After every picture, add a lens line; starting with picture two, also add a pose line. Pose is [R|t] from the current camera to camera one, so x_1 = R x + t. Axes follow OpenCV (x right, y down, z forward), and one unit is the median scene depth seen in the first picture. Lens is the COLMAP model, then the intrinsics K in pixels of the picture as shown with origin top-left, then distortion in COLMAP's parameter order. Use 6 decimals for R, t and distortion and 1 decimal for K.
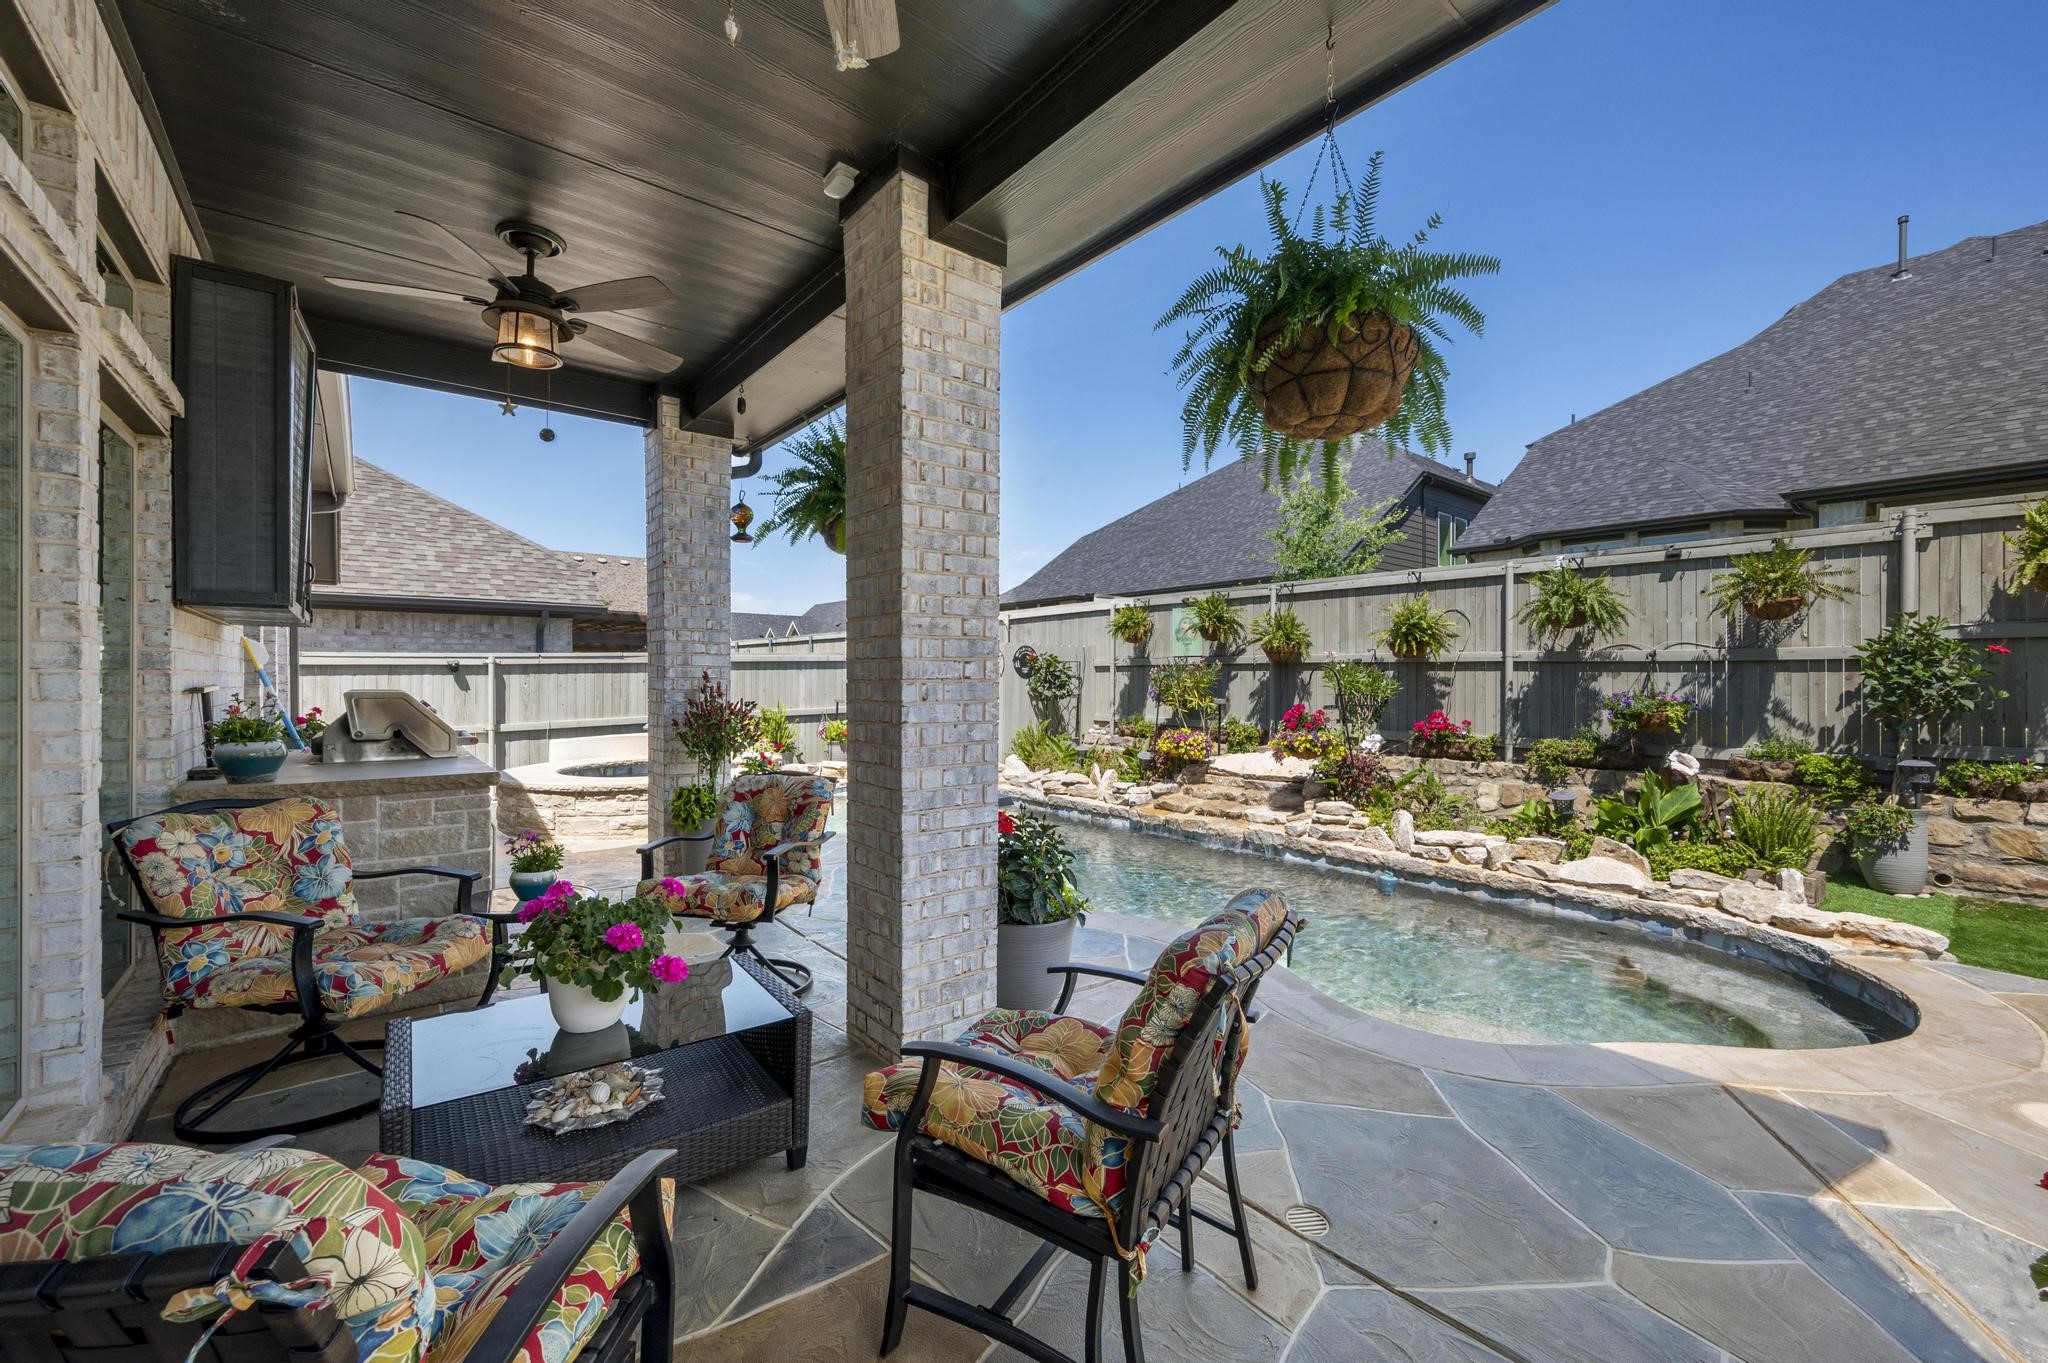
lens RADIAL K [[804.9, 0, 1029.1], [0, 804.9, 680.9], [0, 0, 1]] dist [-0.000740, -0.000166]
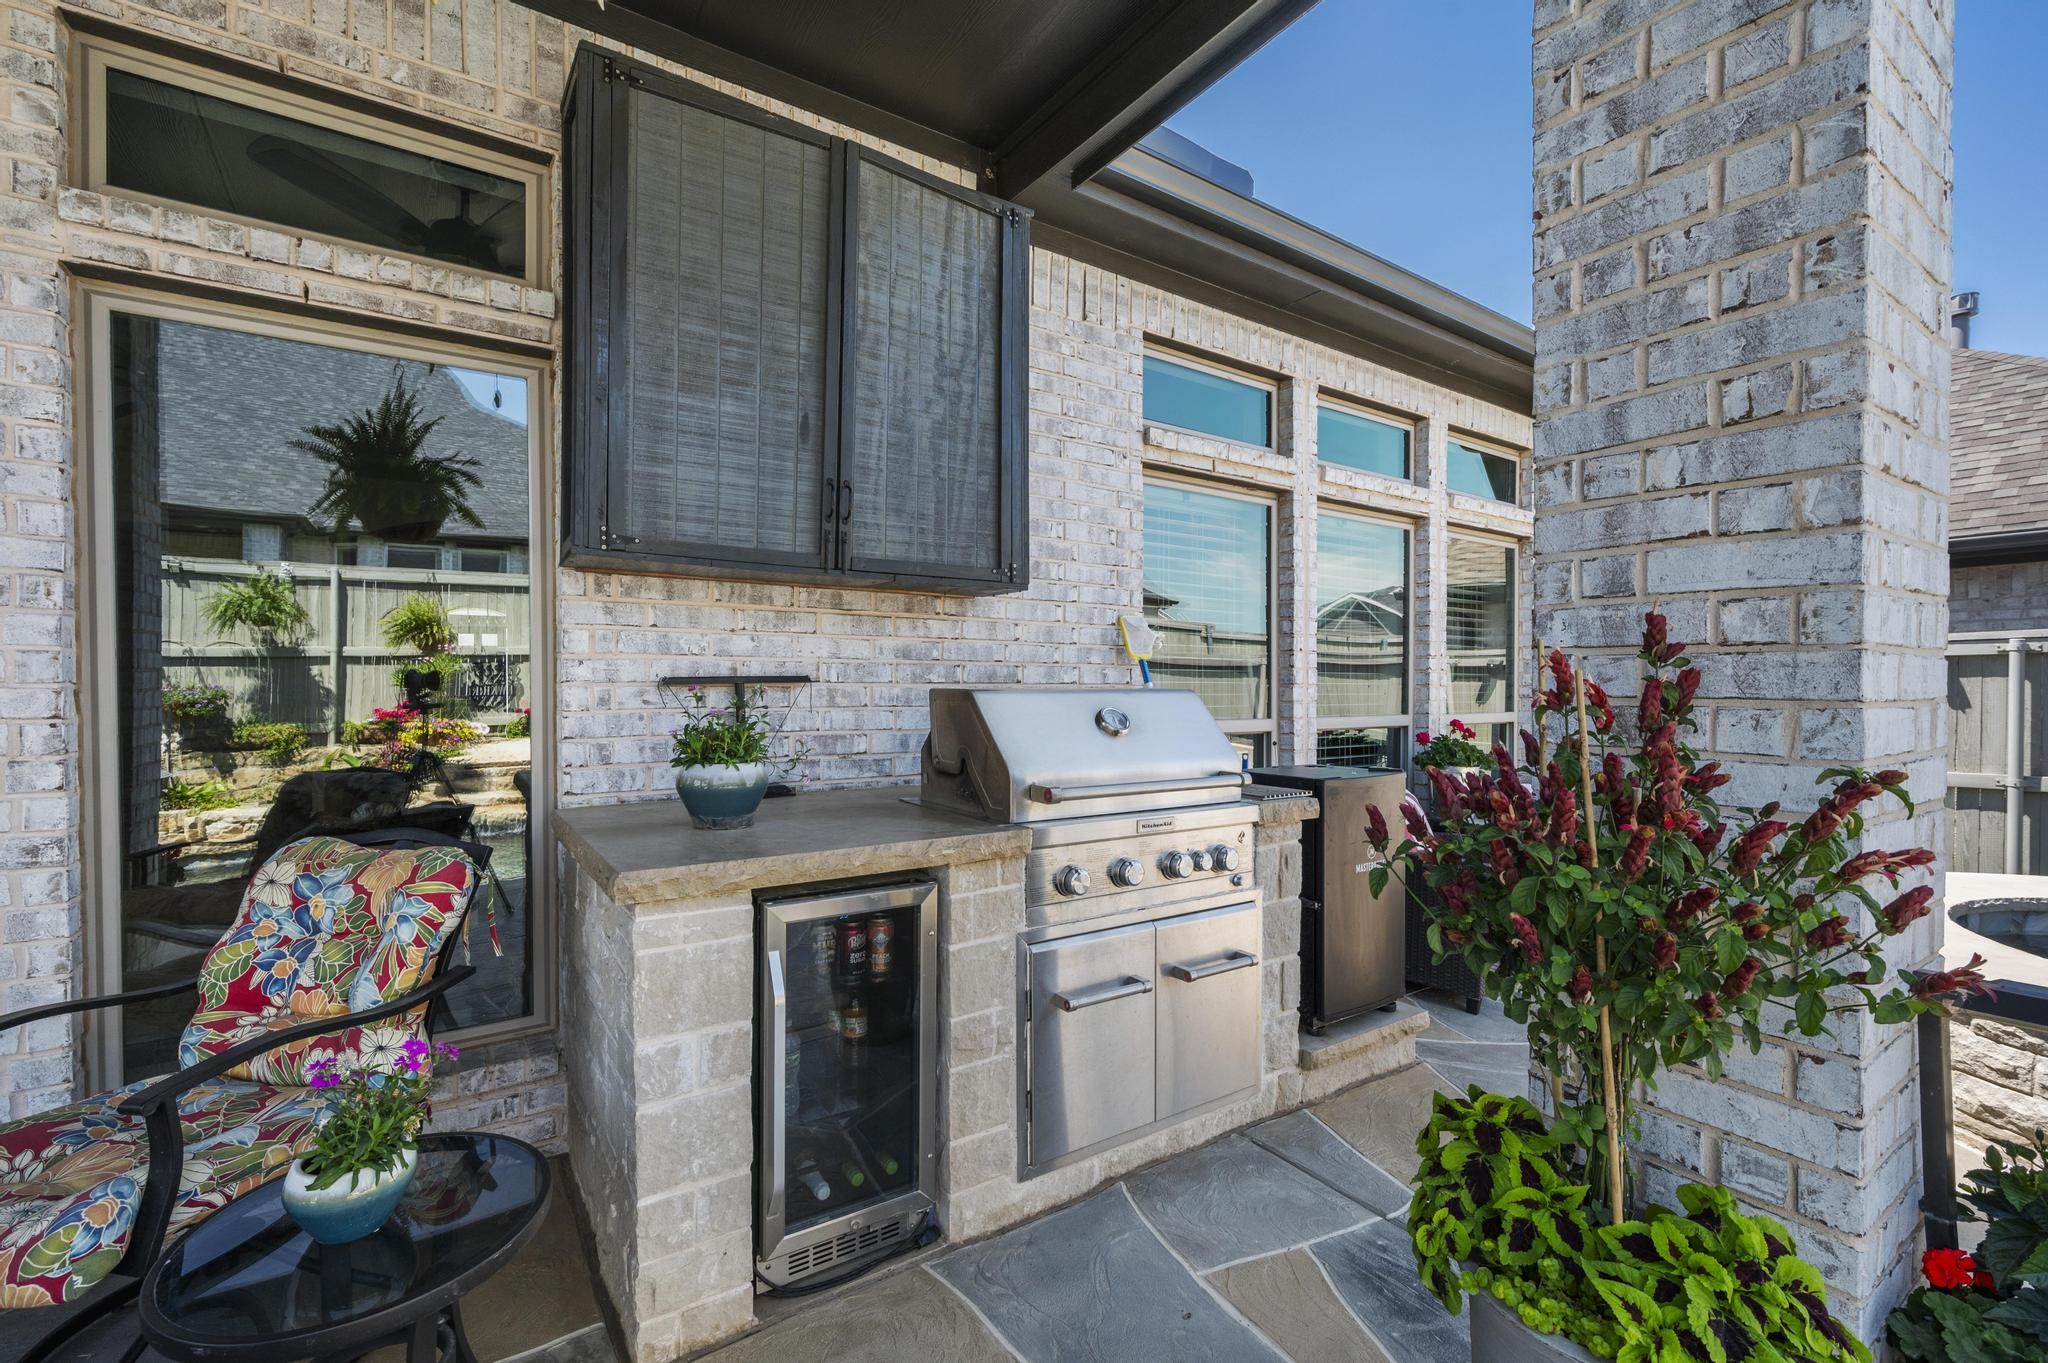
lens RADIAL K [[882.7, 0, 1023.3], [0, 882.7, 698.7], [0, 0, 1]] dist [-0.001879, -0.000287]
pose [[-0.089405, 0.010637, -0.995939, -0.109732], [-0.006153, 0.999918, 0.011231, 0.007481], [0.995976, 0.007132, -0.089332, 0.645395]]
